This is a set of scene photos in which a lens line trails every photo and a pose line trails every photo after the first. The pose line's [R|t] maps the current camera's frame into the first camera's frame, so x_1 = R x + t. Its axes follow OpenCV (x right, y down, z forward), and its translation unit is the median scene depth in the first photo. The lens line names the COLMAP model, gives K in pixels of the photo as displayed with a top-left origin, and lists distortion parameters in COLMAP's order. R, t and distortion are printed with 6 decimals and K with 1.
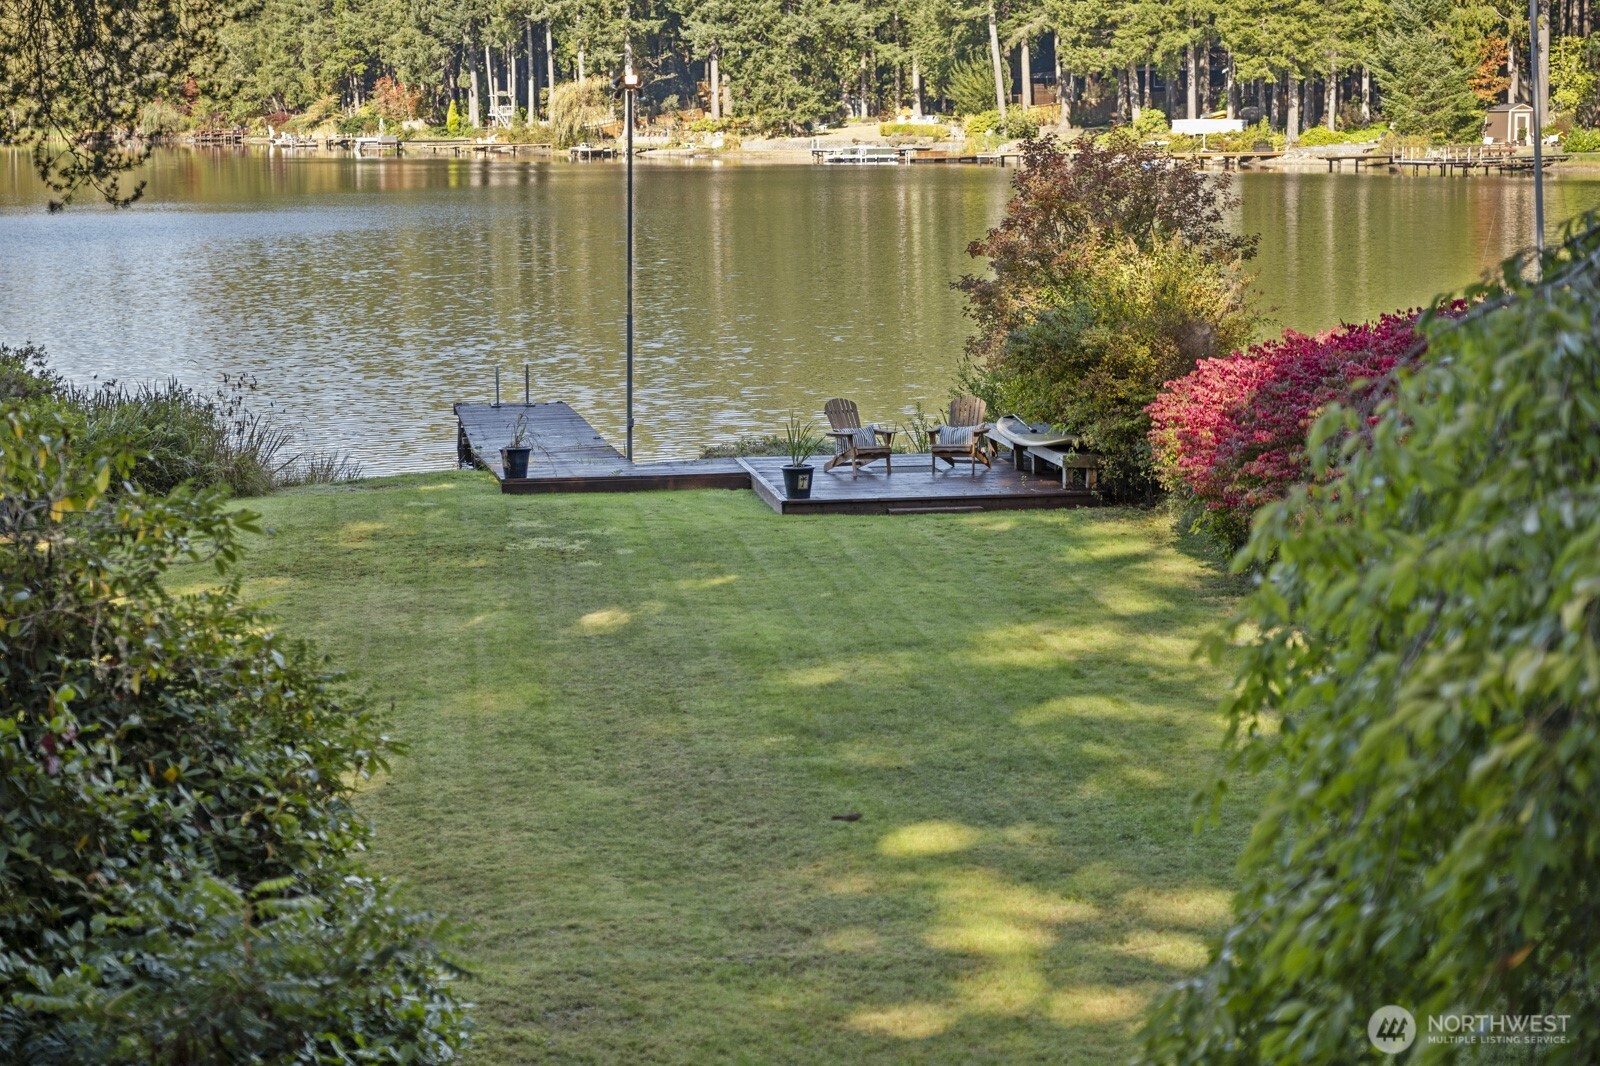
lens RADIAL K [[3176.7, 0, 791.5], [0, 3176.7, 525.7], [0, 0, 1]] dist [0.054201, 0.000000]
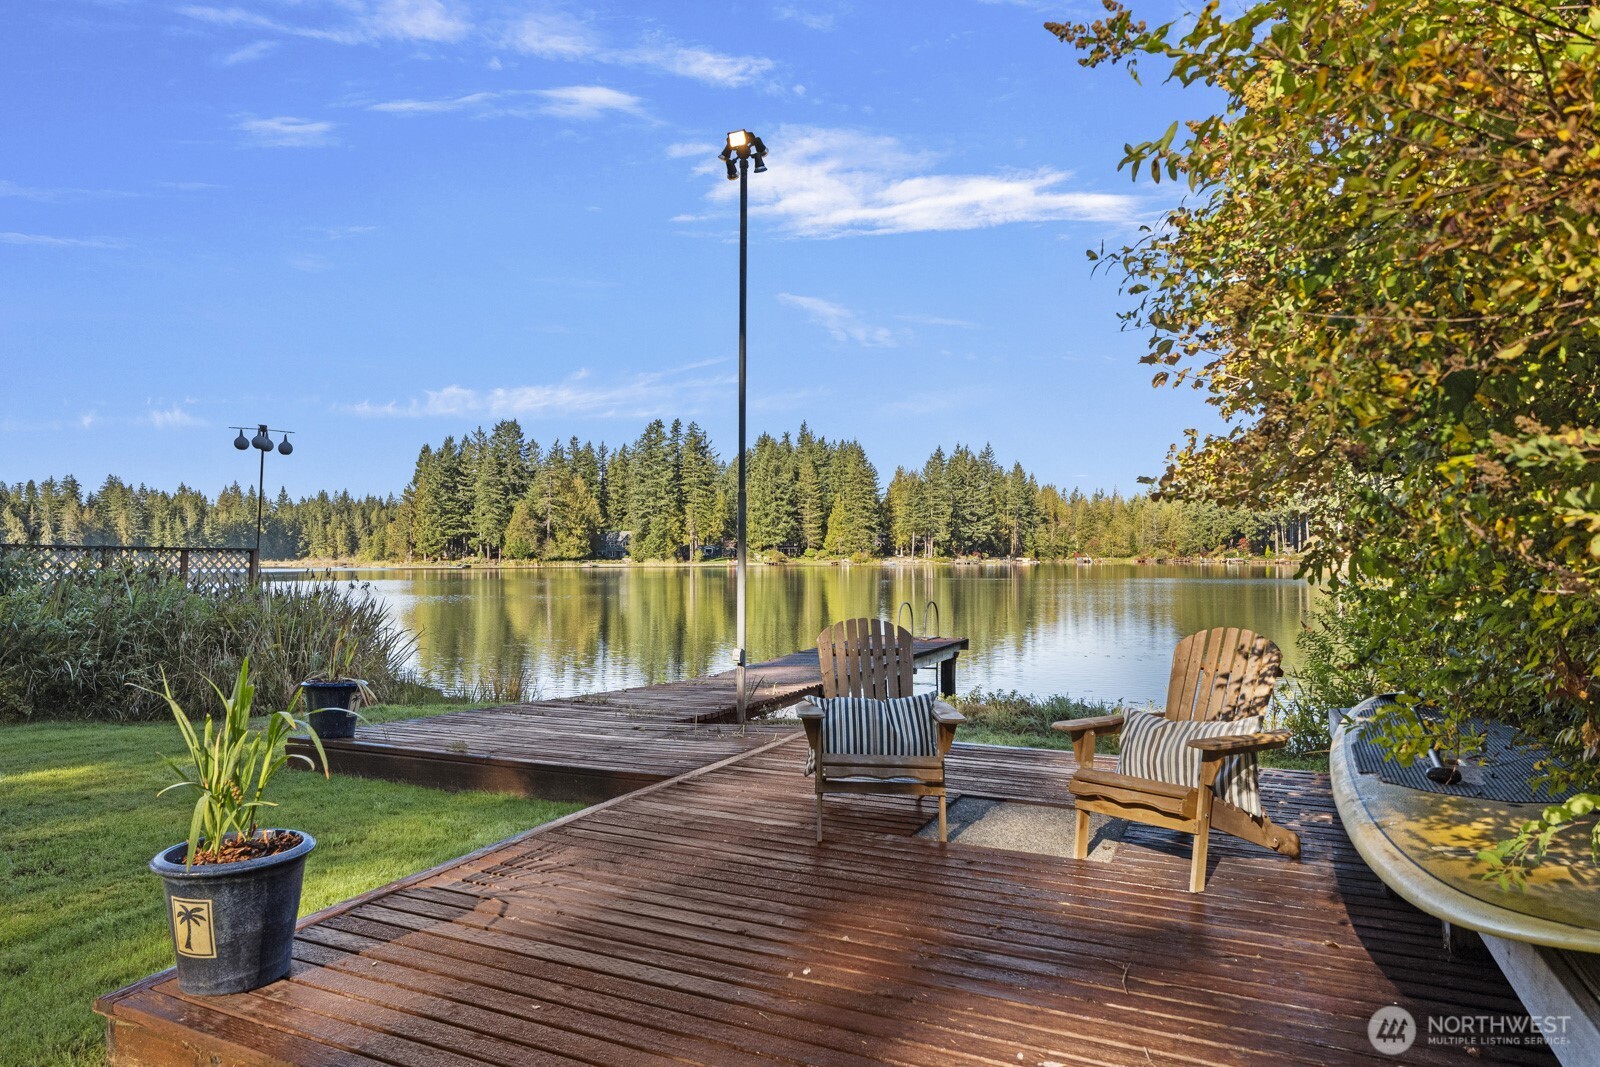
lens RADIAL K [[980.9, 0, 794.8], [0, 980.9, 545.7], [0, 0, 1]] dist [0.004642, 0.000475]
pose [[0.840804, -0.003490, -0.541328, 0.009946], [-0.073245, 0.990050, -0.120148, -0.005251], [0.536362, 0.140670, 0.832183, 0.121546]]
